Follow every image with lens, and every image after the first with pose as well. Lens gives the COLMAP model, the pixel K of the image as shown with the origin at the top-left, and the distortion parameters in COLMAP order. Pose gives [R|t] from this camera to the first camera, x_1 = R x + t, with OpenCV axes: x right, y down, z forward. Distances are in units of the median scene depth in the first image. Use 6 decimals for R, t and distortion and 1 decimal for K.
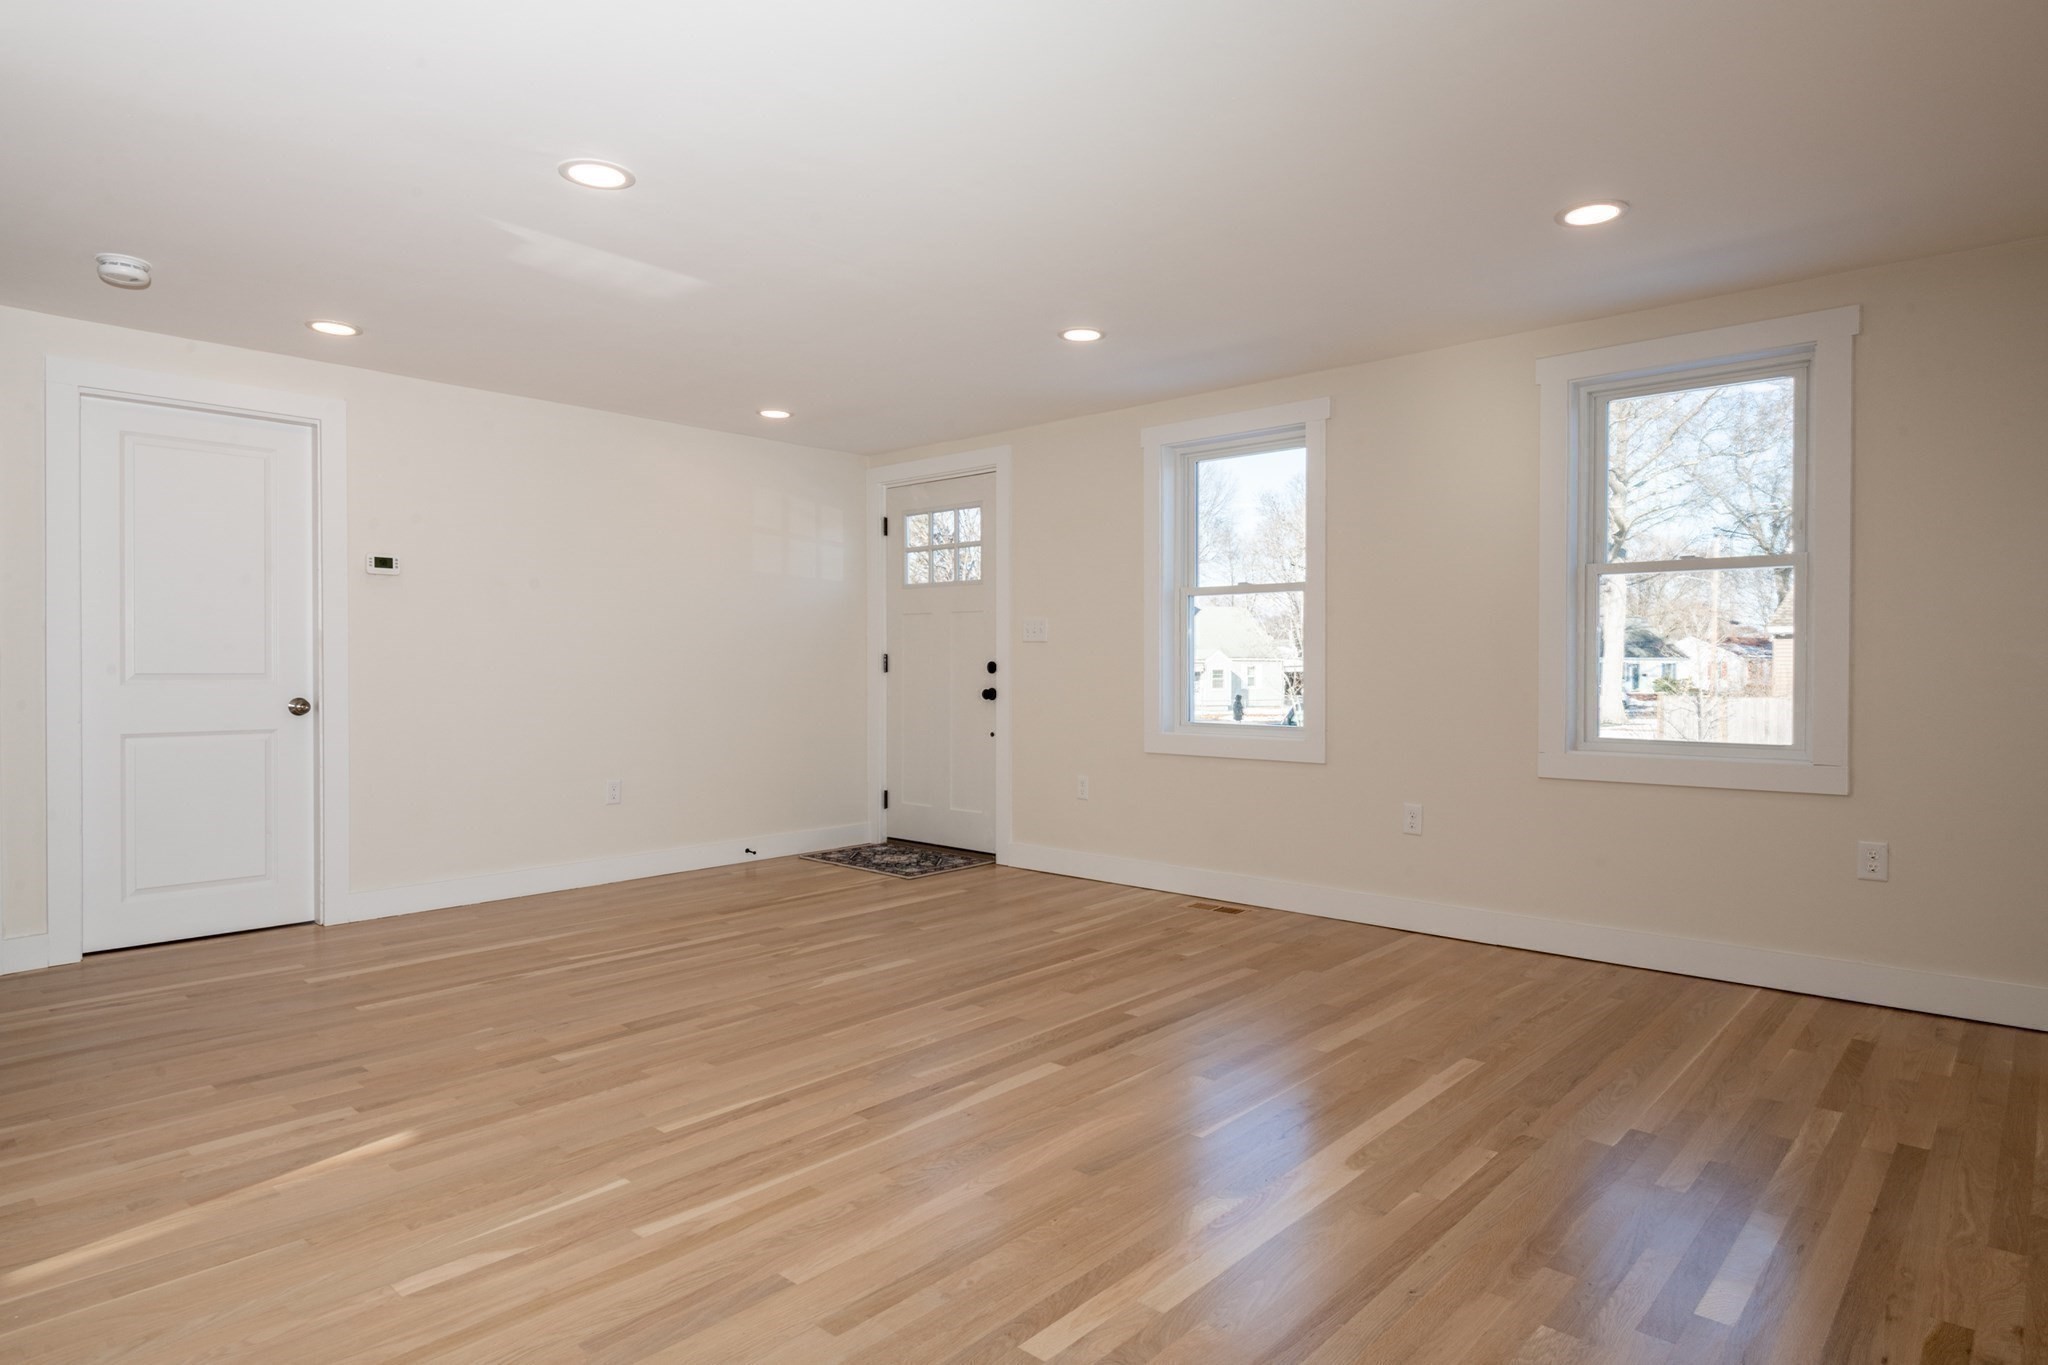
lens RADIAL K [[1157.2, 0, 1034.1], [0, 1157.2, 670.4], [0, 0, 1]] dist [0.010914, -0.004030]
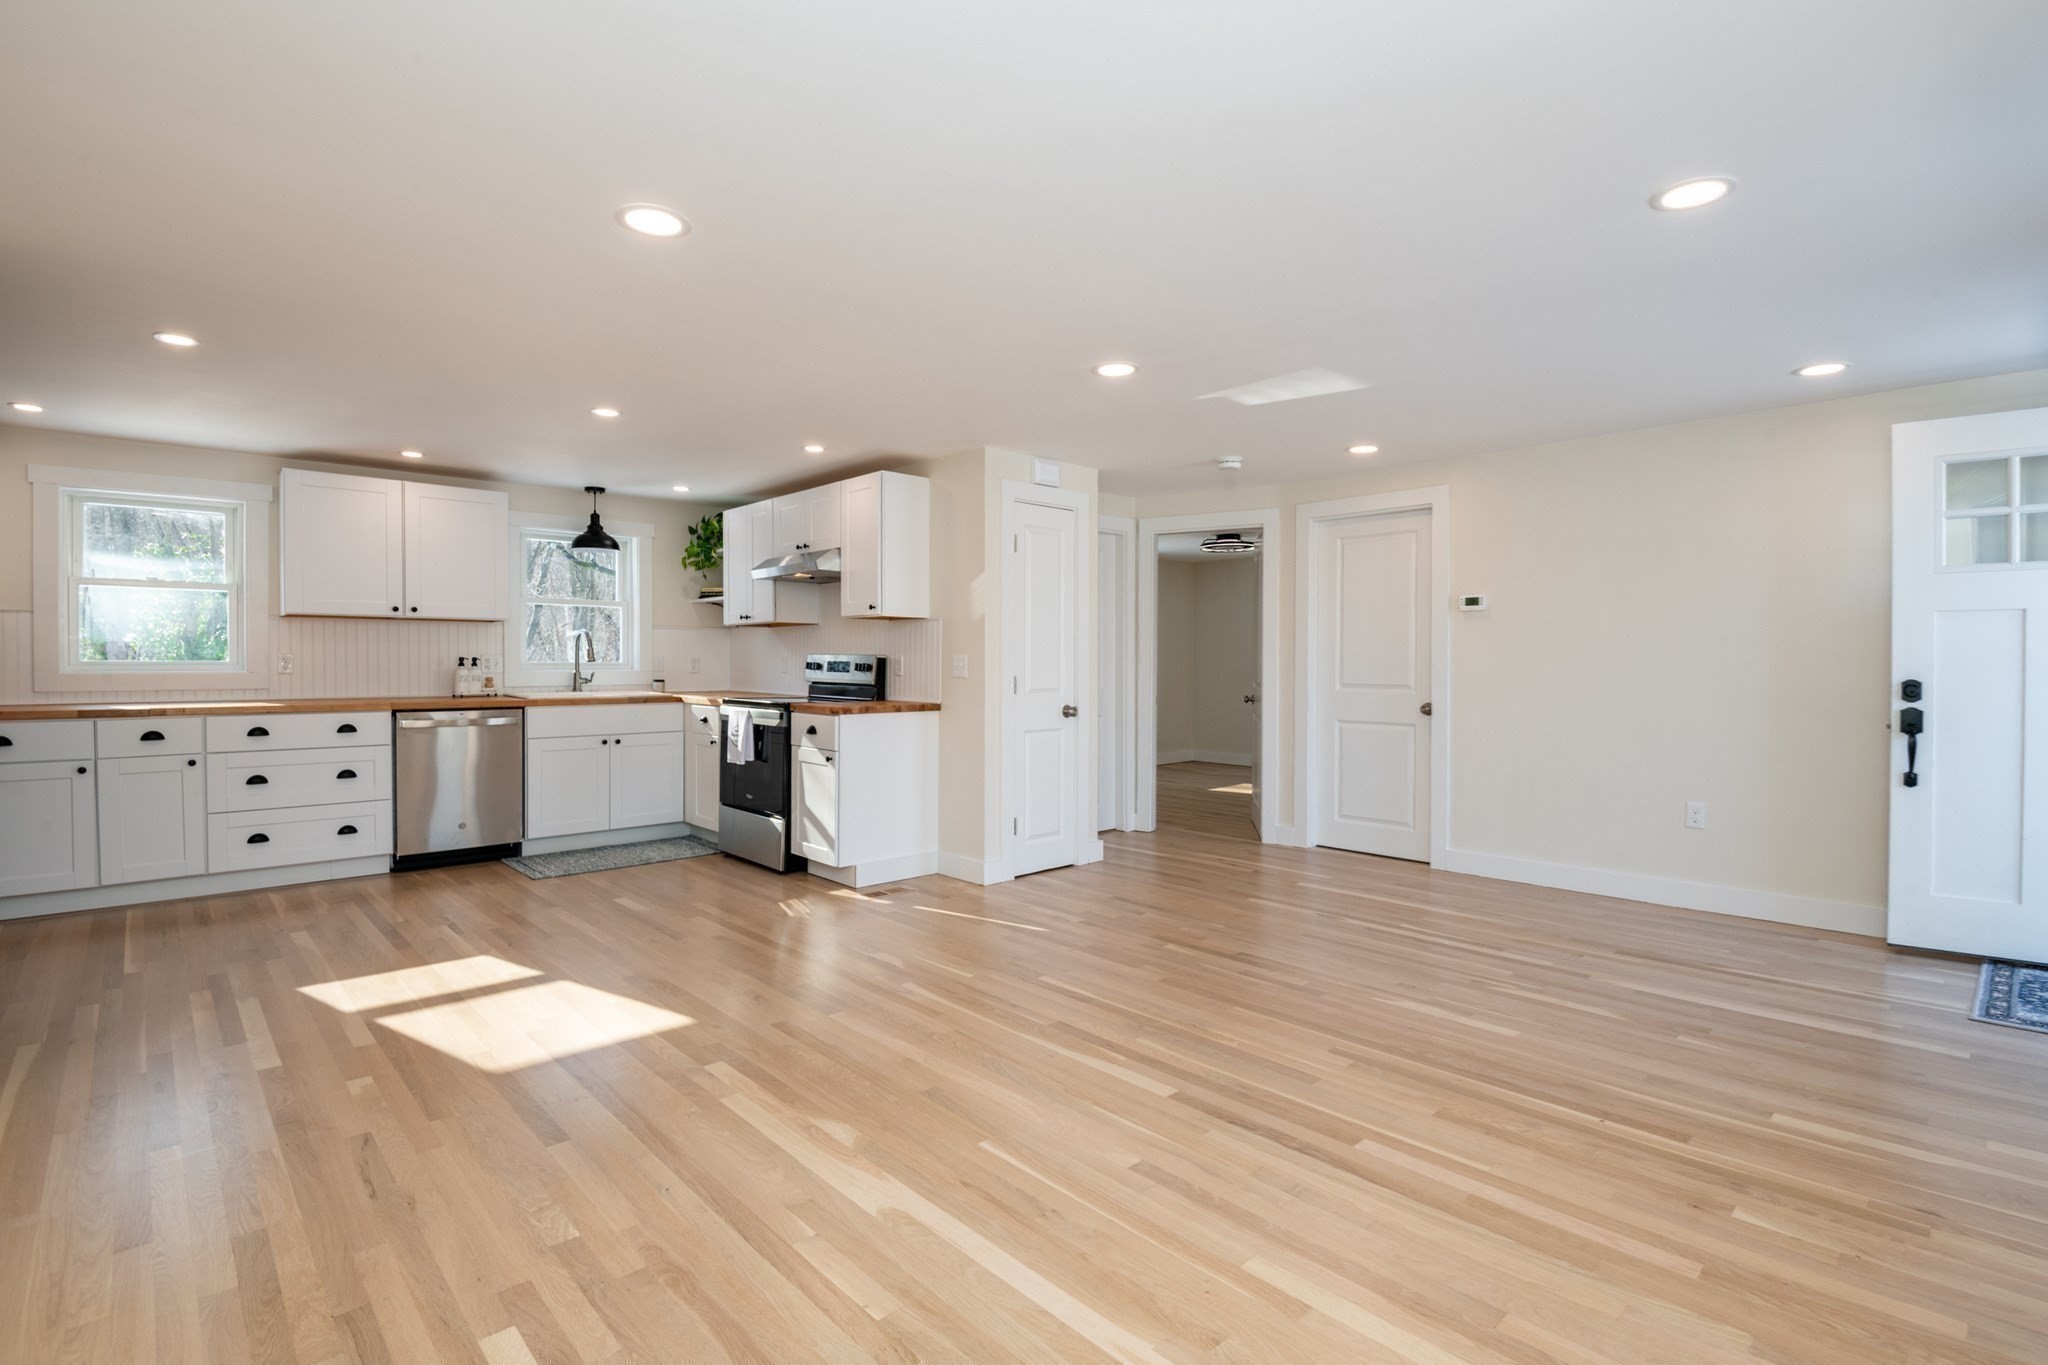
lens RADIAL K [[948.5, 0, 1035.7], [0, 948.5, 673.2], [0, 0, 1]] dist [-0.001264, -0.011138]
pose [[-0.077133, 0.011749, -0.996952, 0.758278], [-0.008163, 0.999890, 0.012415, -0.030776], [0.996987, 0.009096, -0.077029, 0.843562]]
